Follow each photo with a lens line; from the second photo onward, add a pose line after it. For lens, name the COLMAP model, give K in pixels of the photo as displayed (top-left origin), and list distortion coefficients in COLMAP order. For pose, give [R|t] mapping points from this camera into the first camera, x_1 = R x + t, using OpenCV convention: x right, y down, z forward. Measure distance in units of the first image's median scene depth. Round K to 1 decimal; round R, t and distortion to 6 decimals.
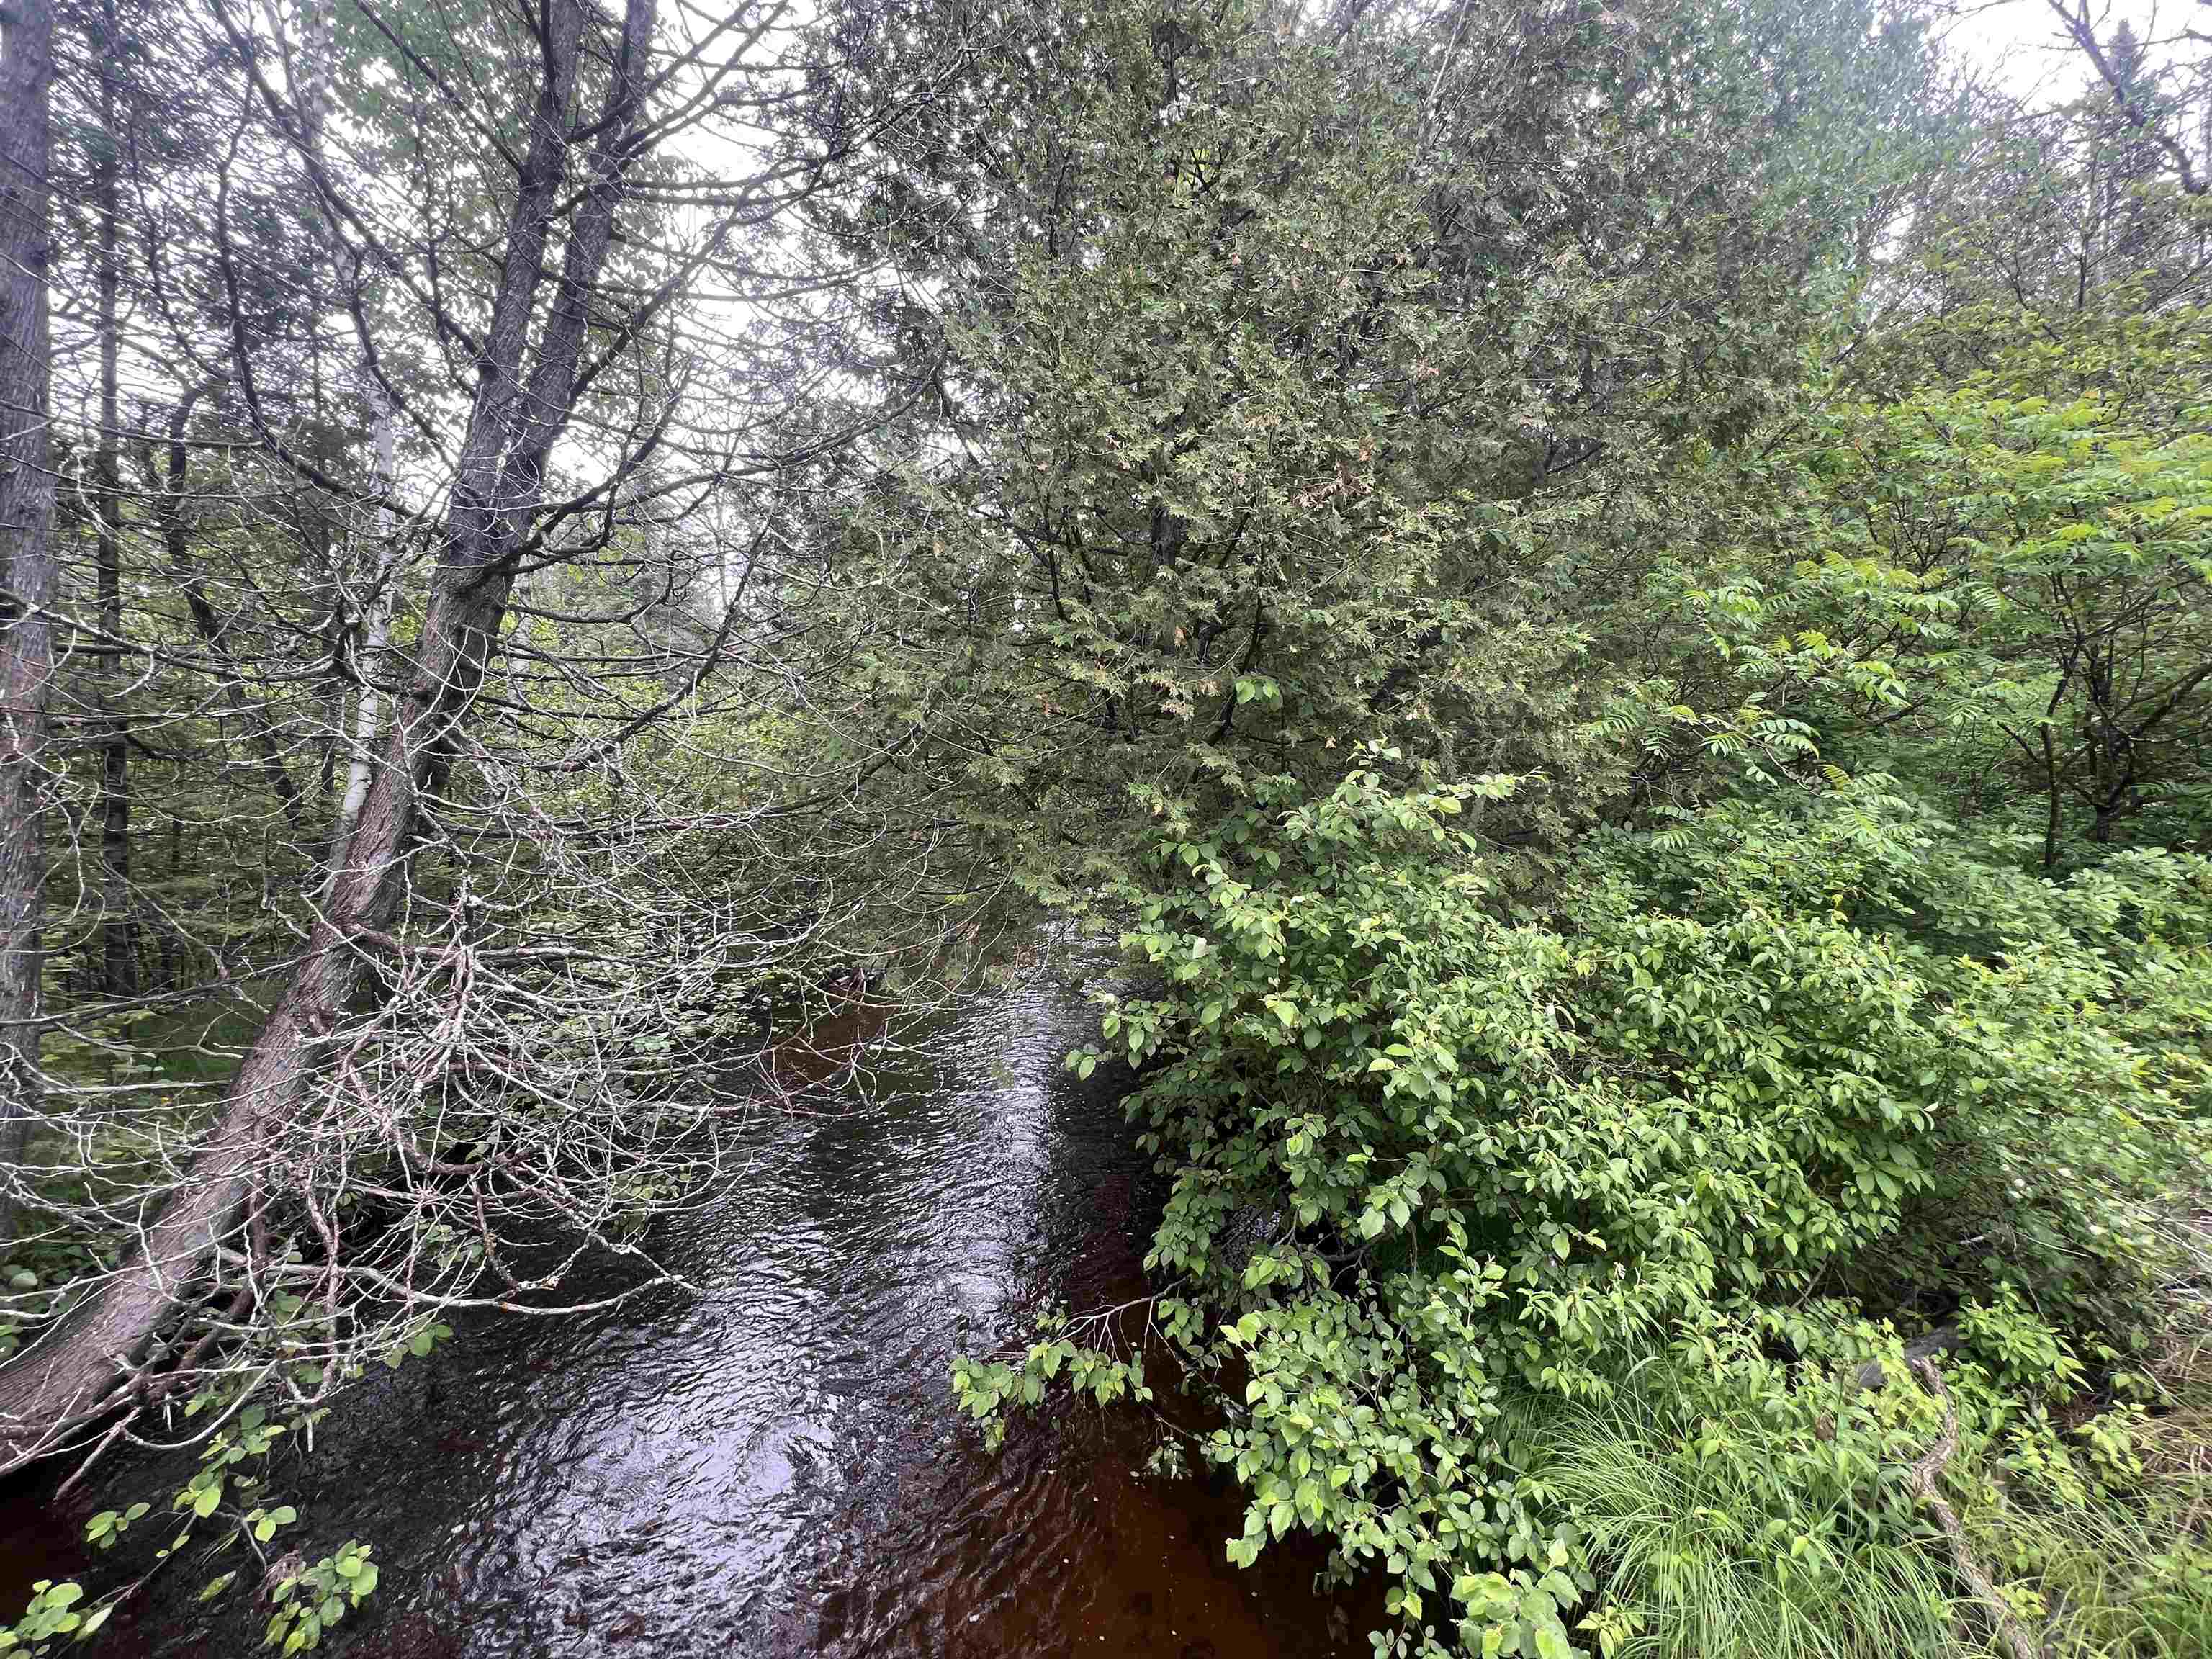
lens RADIAL K [[886.9, 0, 1098.0], [0, 886.9, 833.2], [0, 0, 1]] dist [0.002528, -0.000920]
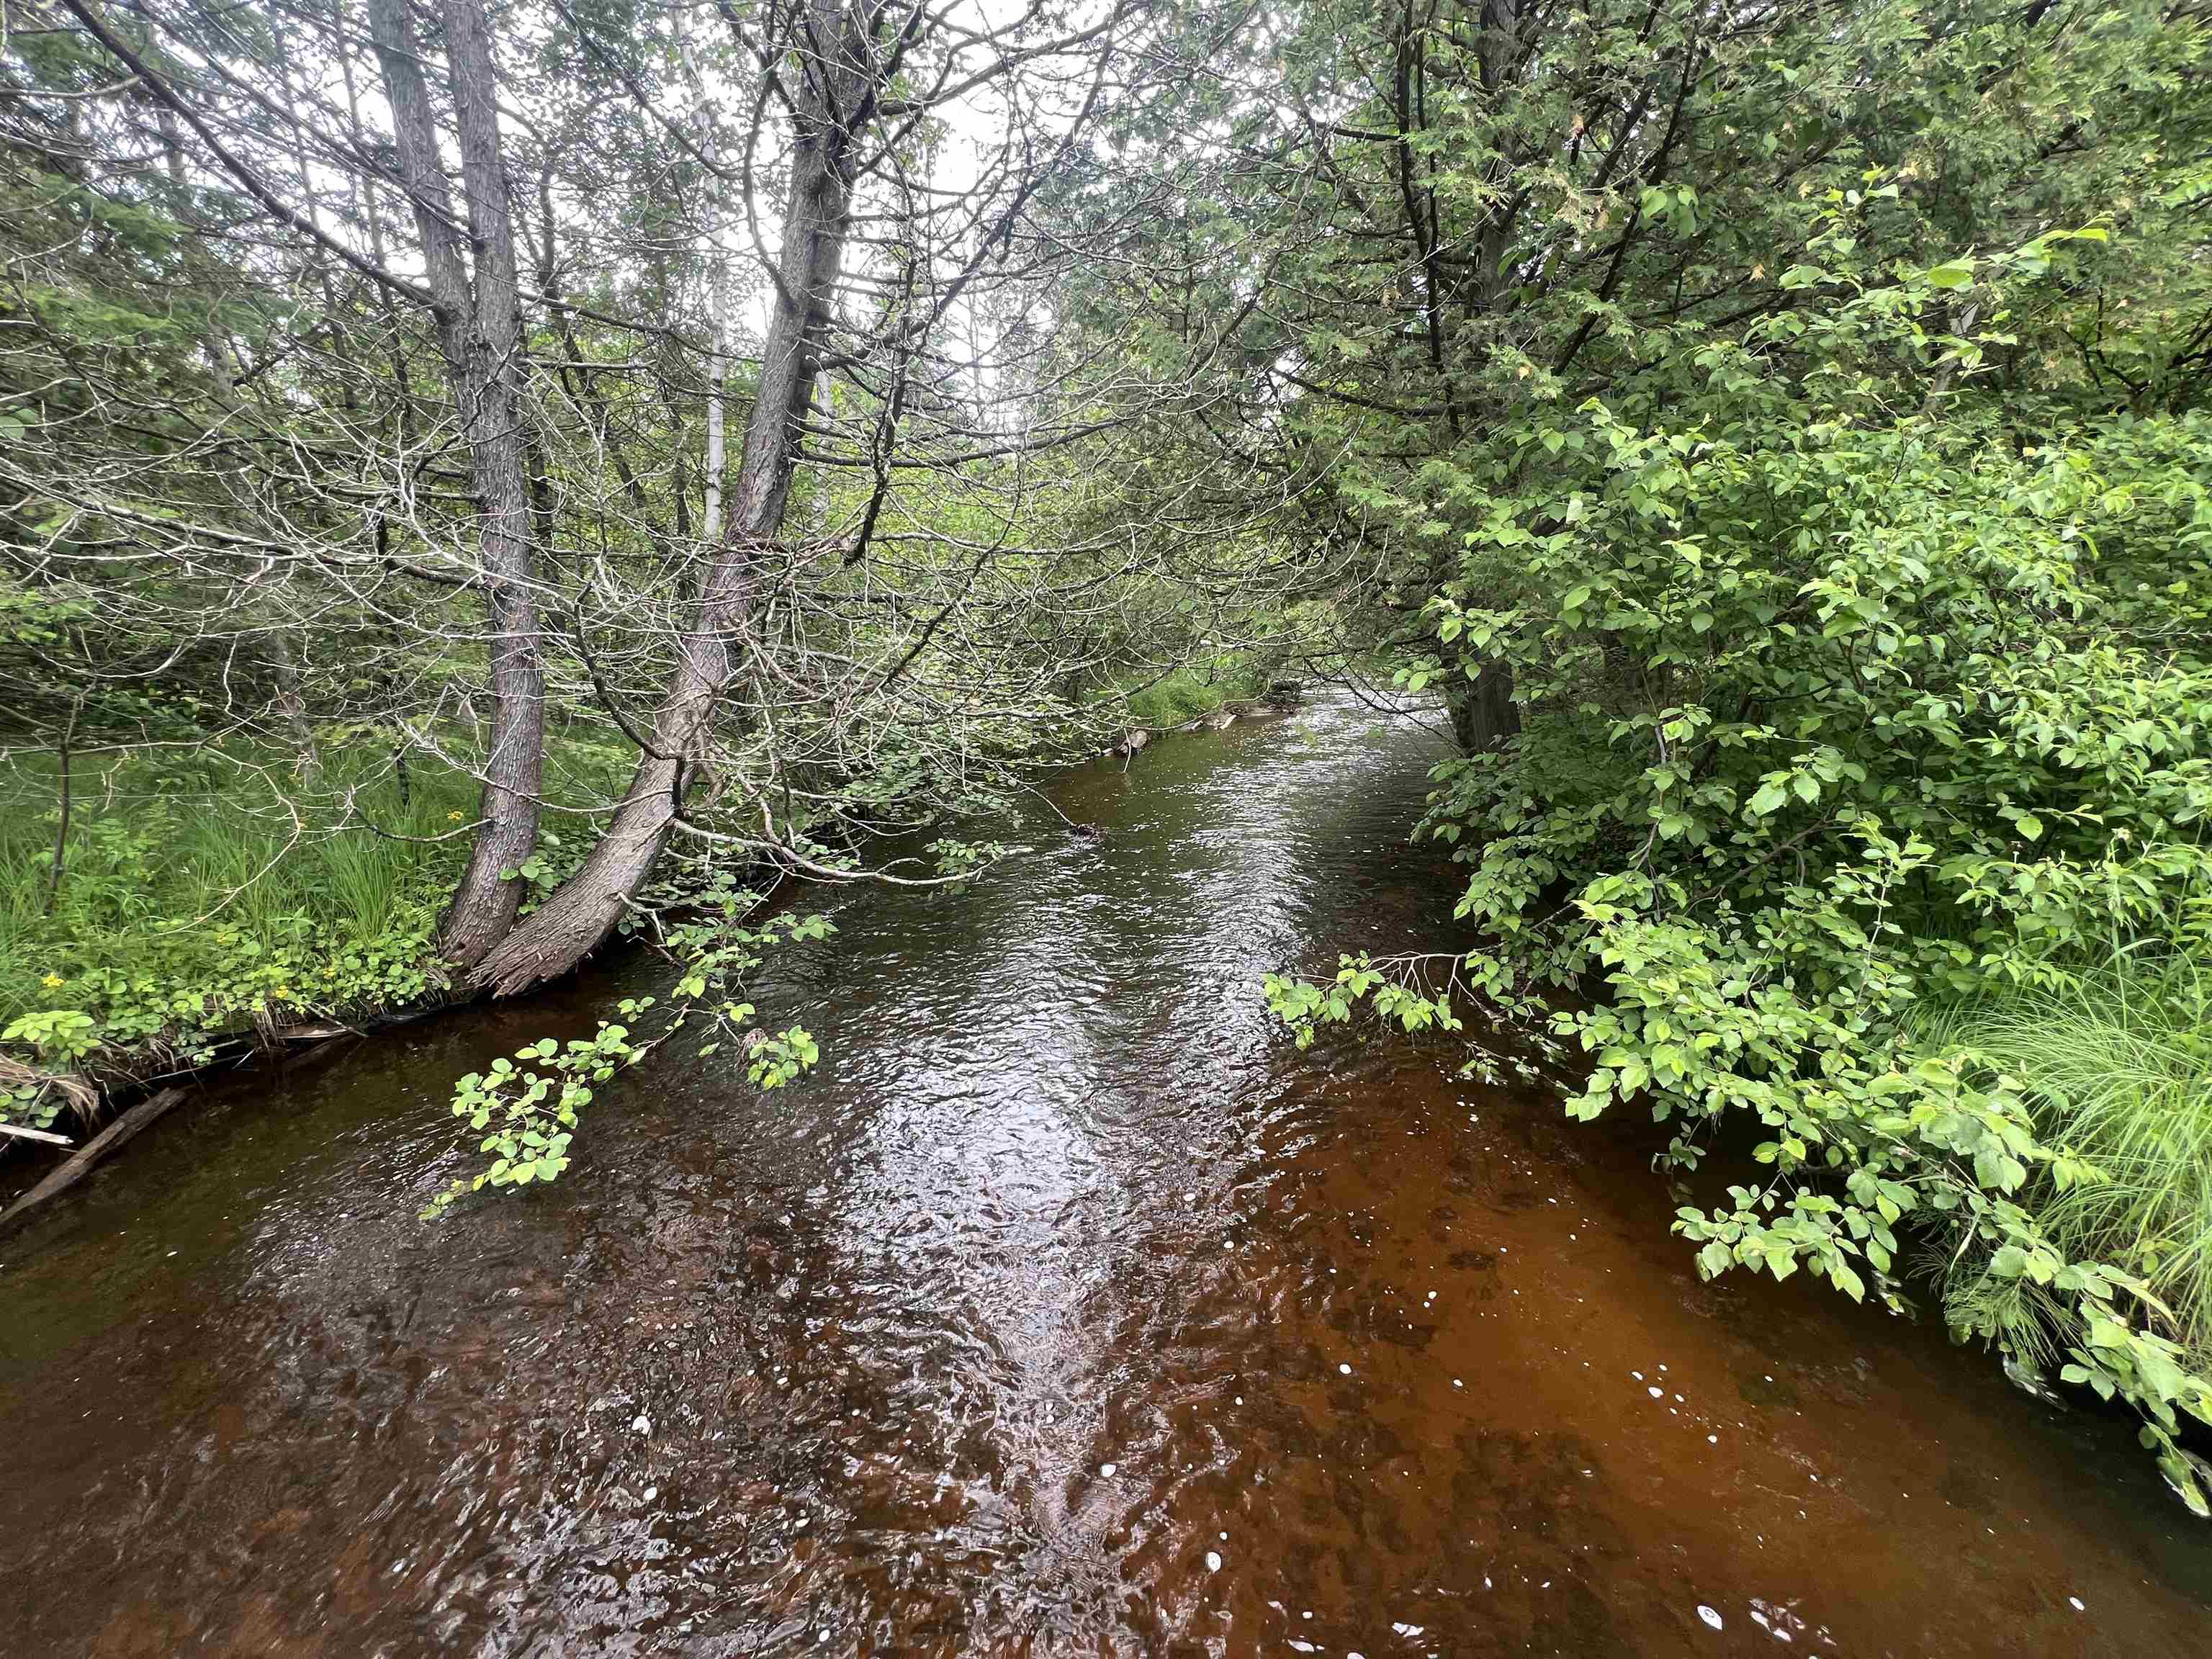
lens RADIAL K [[886.9, 0, 1091.6], [0, 886.9, 832.1], [0, 0, 1]] dist [0.002528, -0.000920]
pose [[0.965192, 0.037338, -0.258864, -0.111366], [0.009413, 0.984157, 0.177049, 0.282927], [0.261373, -0.173323, 0.949549, -0.037101]]
